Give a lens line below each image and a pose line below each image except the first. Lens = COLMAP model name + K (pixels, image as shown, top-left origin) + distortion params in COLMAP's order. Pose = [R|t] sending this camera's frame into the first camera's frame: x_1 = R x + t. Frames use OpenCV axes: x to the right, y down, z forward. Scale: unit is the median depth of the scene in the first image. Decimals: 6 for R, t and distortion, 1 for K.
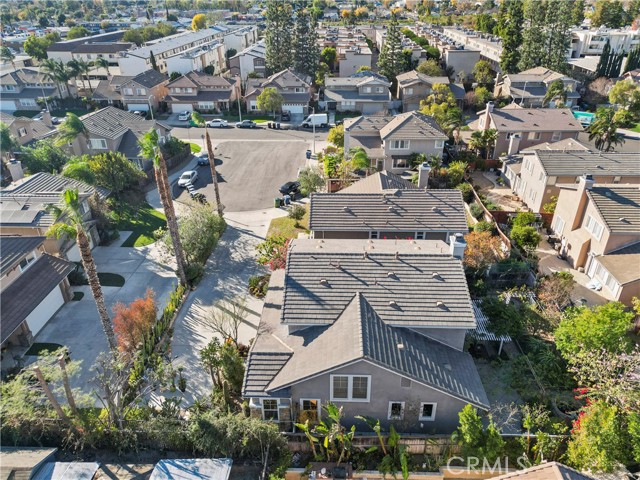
lens RADIAL K [[450.8, 0, 327.6], [0, 450.8, 238.3], [0, 0, 1]] dist [0.071473, -0.069756]
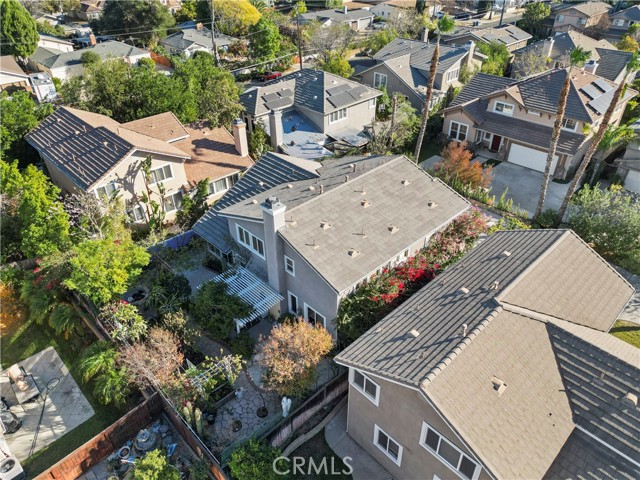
lens RADIAL K [[450.8, 0, 327.6], [0, 450.8, 238.3], [0, 0, 1]] dist [0.071473, -0.069756]
pose [[-0.697186, 0.413153, -0.585863, 0.544976], [-0.332511, 0.537641, 0.774841, -0.466195], [0.635112, 0.735015, -0.237458, 1.006290]]
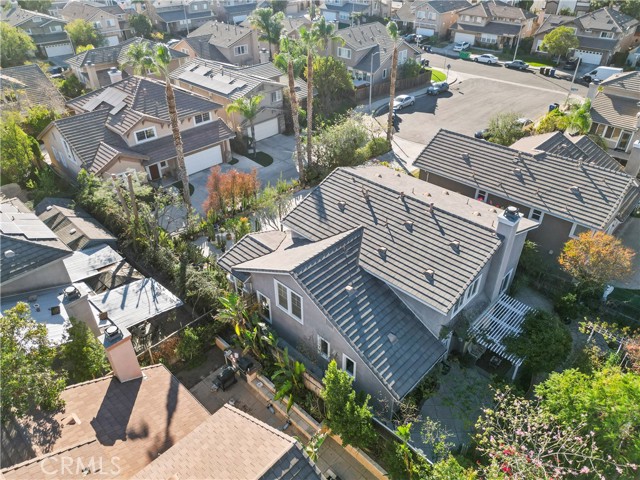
lens RADIAL K [[450.8, 0, 327.6], [0, 450.8, 238.3], [0, 0, 1]] dist [0.071473, -0.069756]
pose [[0.745177, 0.381467, -0.546986, 0.384045], [-0.320062, 0.924172, 0.208485, -0.017611], [0.585040, 0.019711, 0.810765, 0.163727]]
